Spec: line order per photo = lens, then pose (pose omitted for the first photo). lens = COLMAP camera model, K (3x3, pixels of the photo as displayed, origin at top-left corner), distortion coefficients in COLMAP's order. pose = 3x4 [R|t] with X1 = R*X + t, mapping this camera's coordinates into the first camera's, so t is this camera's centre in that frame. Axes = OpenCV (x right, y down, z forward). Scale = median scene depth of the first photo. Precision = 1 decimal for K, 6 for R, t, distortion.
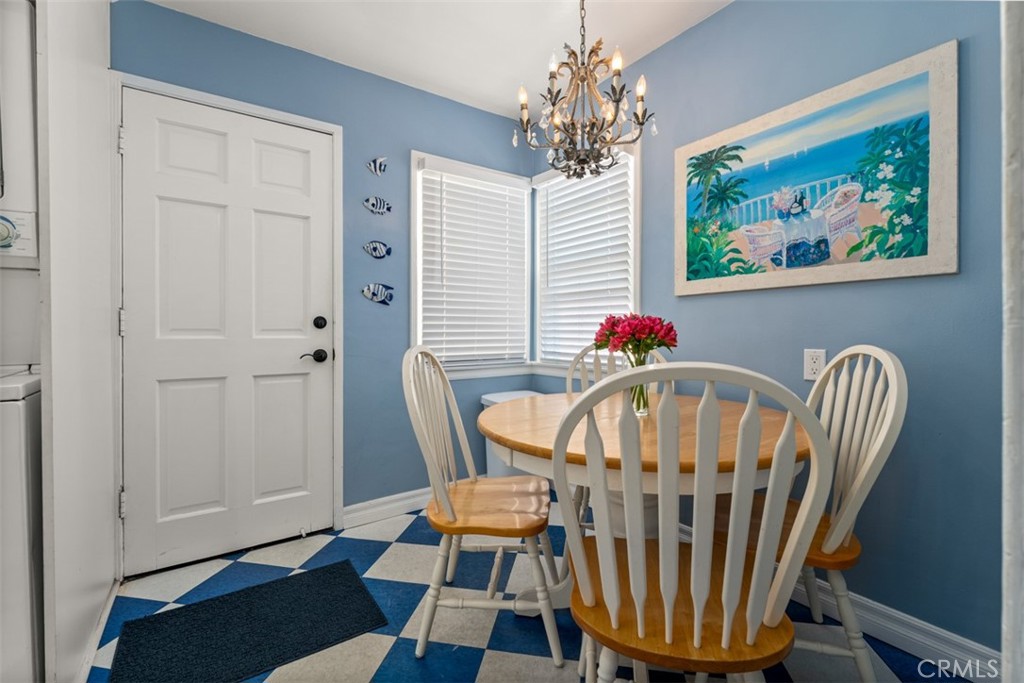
lens RADIAL K [[441.7, 0, 508.1], [0, 441.7, 336.6], [0, 0, 1]] dist [0.001055, 0.000384]
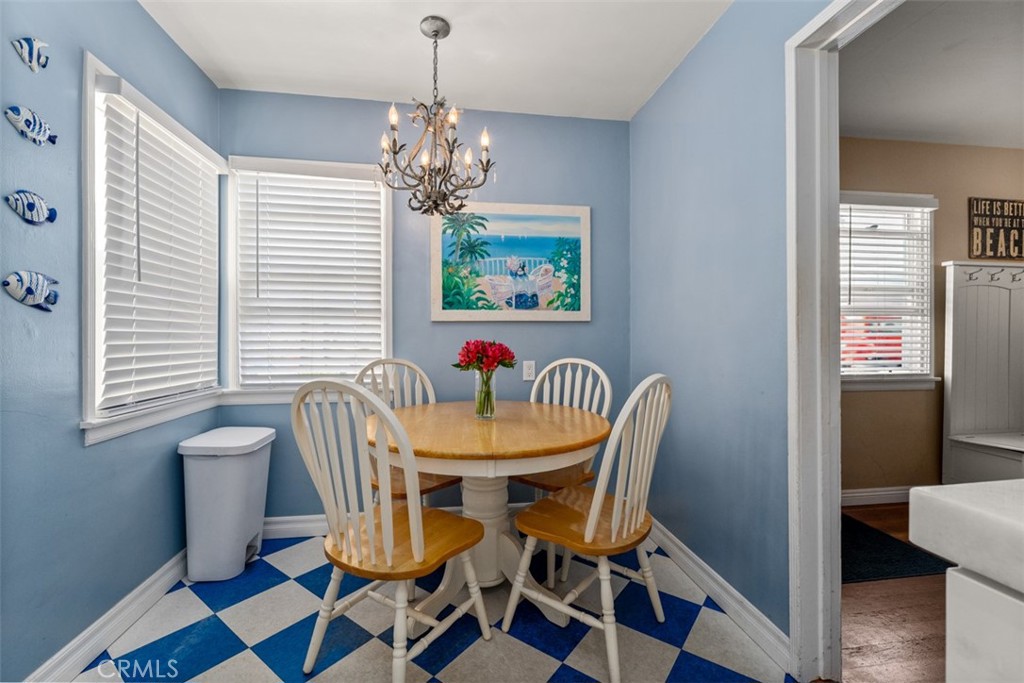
lens RADIAL K [[441.7, 0, 508.1], [0, 441.7, 336.6], [0, 0, 1]] dist [0.001055, 0.000384]
pose [[0.433449, 0.005322, 0.901162, -0.712658], [0.008189, 0.999918, -0.009844, -0.041711], [-0.901141, 0.011646, 0.433370, 0.336855]]
